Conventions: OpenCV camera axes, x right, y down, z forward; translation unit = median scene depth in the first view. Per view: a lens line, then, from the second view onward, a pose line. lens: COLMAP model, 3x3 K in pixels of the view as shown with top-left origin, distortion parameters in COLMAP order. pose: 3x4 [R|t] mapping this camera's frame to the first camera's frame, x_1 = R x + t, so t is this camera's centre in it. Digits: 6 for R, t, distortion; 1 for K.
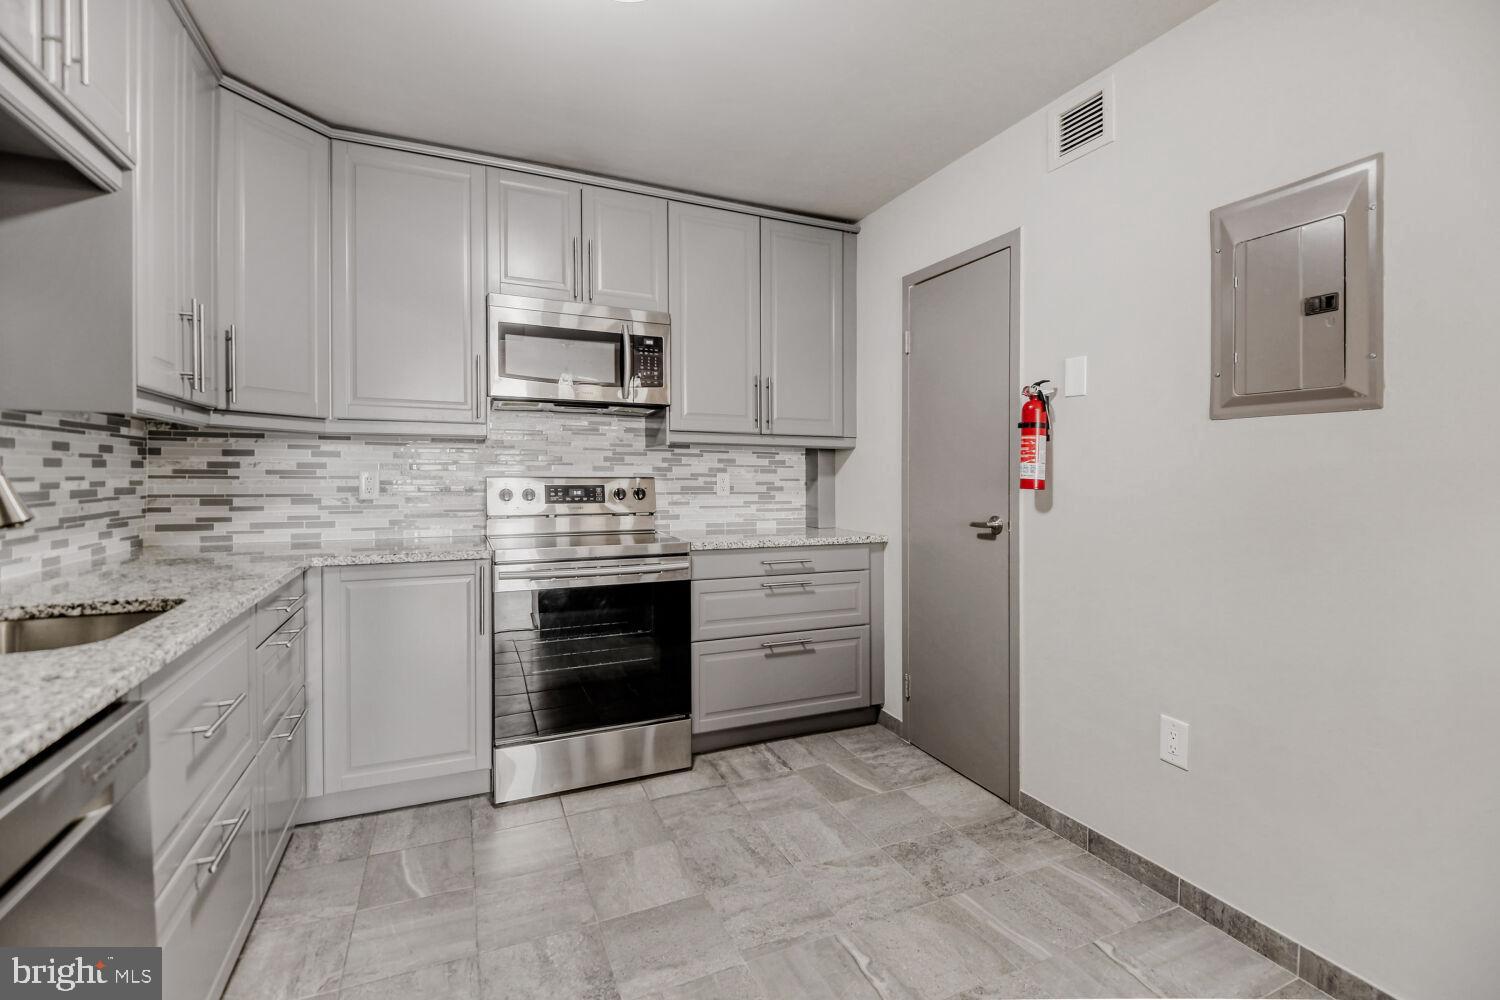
lens RADIAL K [[689.4, 0, 755.0], [0, 689.4, 466.1], [0, 0, 1]] dist [0.001691, -0.000452]
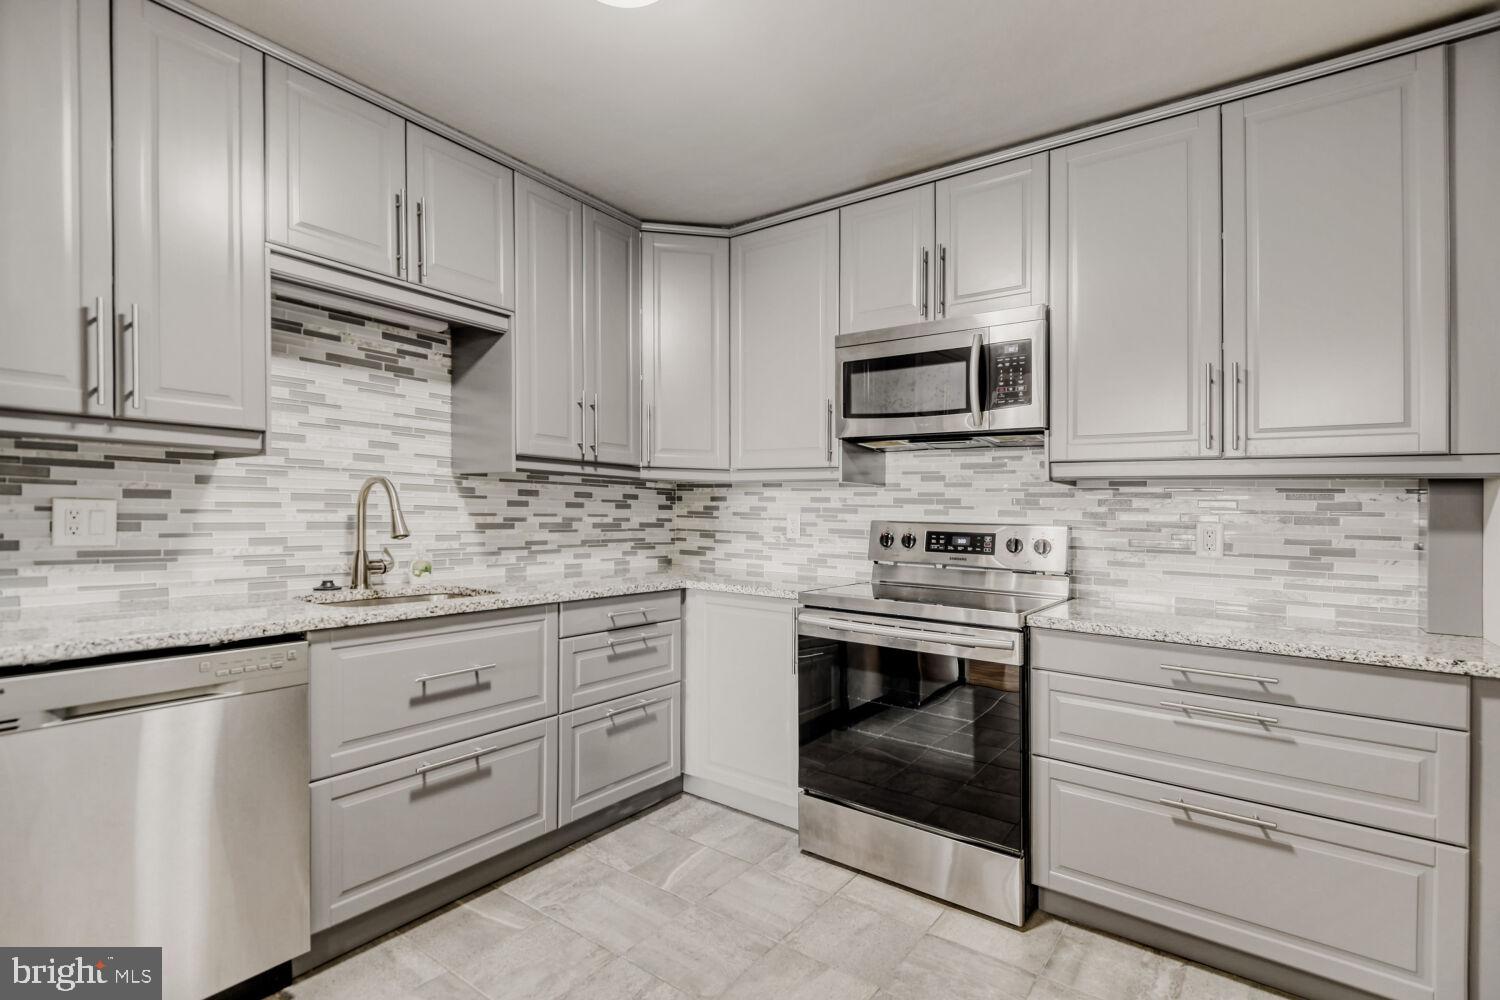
lens RADIAL K [[679.5, 0, 752.0], [0, 679.5, 509.8], [0, 0, 1]] dist [0.022224, -0.000330]
pose [[0.491060, 0.002179, -0.871123, 0.391799], [-0.008354, 0.999963, -0.002208, 0.003934], [0.871086, 0.008362, 0.491060, 0.396085]]
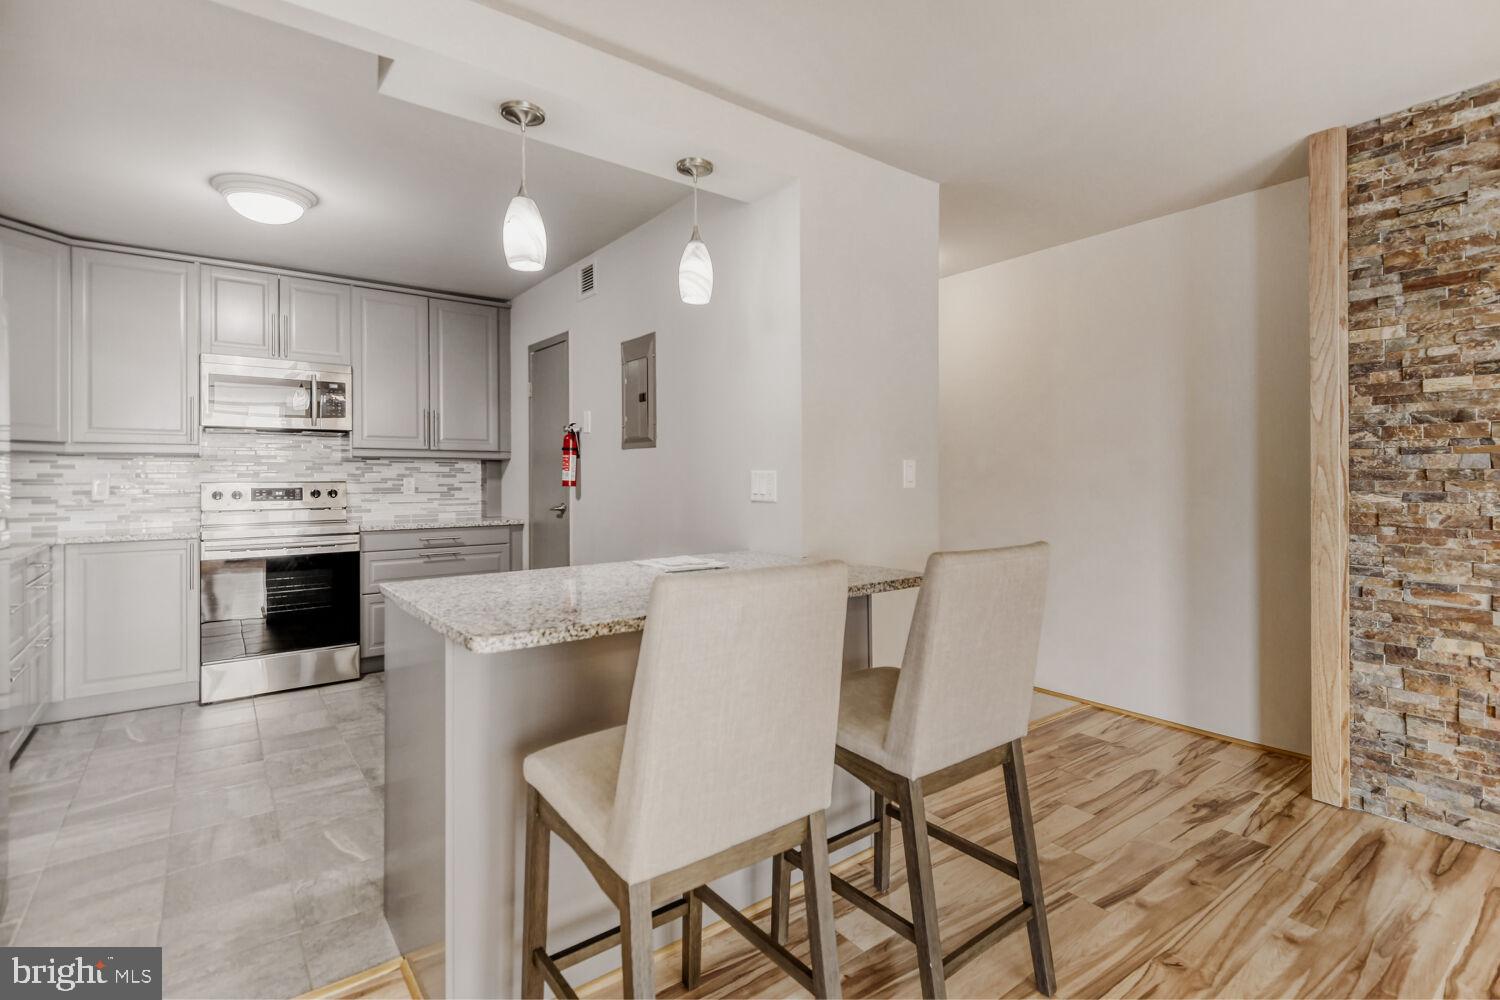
lens RADIAL K [[719.2, 0, 766.4], [0, 719.2, 457.4], [0, 0, 1]] dist [-0.003855, -0.000897]
pose [[0.968971, -0.001396, 0.247169, 0.367100], [0.004408, 0.999923, -0.011633, -0.013461], [-0.247133, 0.012361, 0.968903, -0.699220]]
